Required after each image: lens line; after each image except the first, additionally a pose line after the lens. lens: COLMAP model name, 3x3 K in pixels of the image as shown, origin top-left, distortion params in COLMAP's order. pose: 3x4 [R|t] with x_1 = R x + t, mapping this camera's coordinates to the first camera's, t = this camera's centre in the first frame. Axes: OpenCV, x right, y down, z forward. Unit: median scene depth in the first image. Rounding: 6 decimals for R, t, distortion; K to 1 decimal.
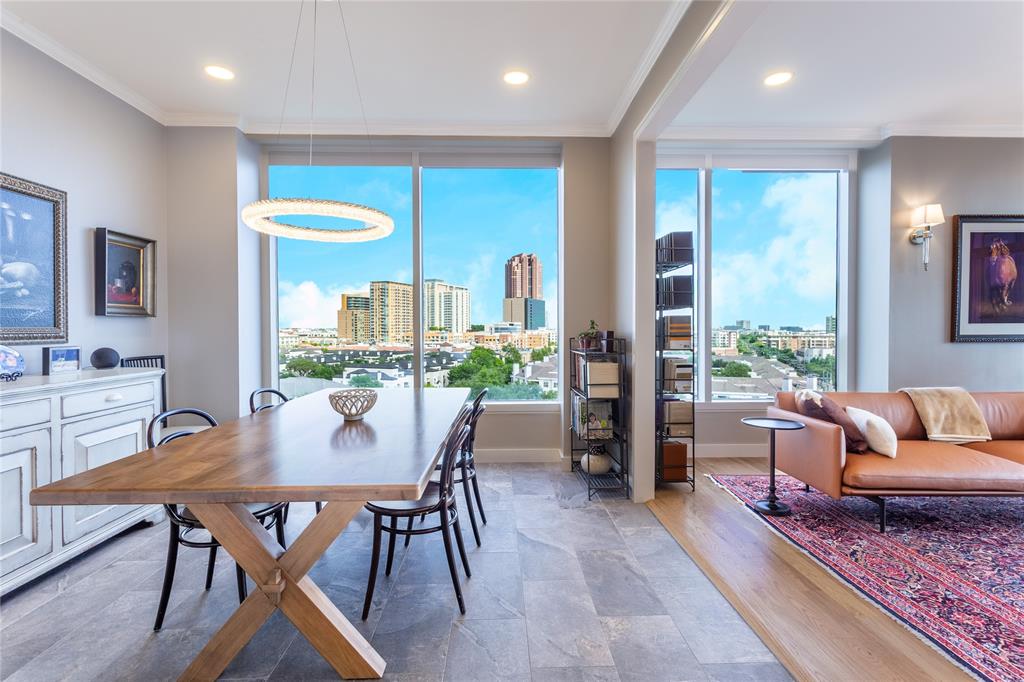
lens RADIAL K [[490.5, 0, 512.8], [0, 490.5, 336.3], [0, 0, 1]] dist [0.004243, 0.001564]
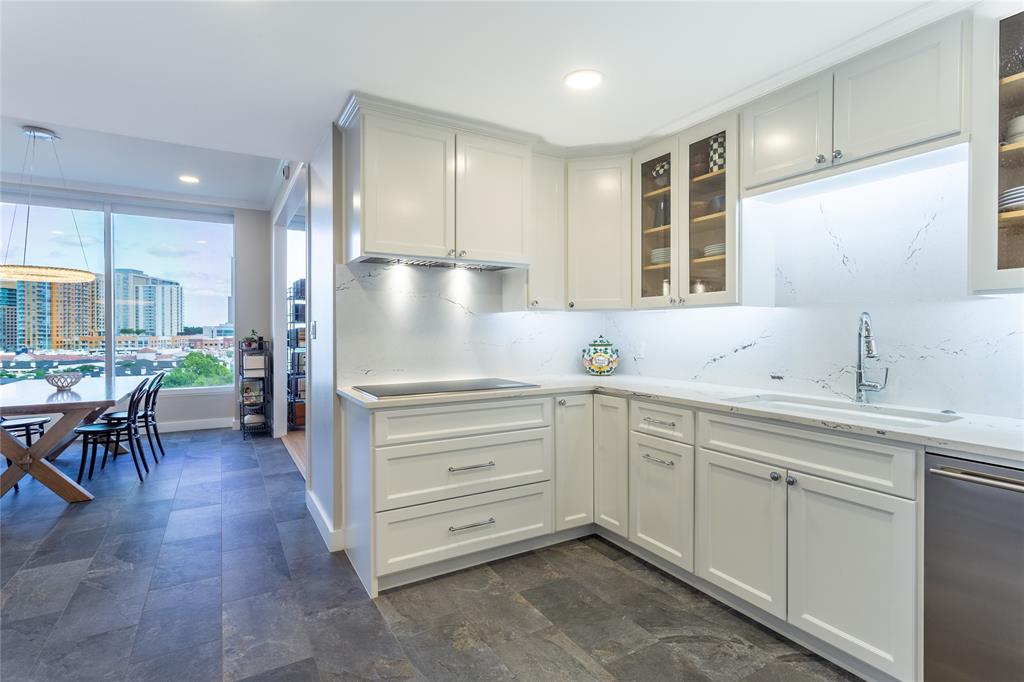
lens RADIAL K [[491.3, 0, 515.7], [0, 491.3, 335.3], [0, 0, 1]] dist [0.002512, 0.000471]
pose [[0.873551, -0.002018, 0.486728, 0.101686], [0.005895, 0.999962, -0.006434, 0.000337], [-0.486696, 0.008490, 0.873530, -0.600917]]
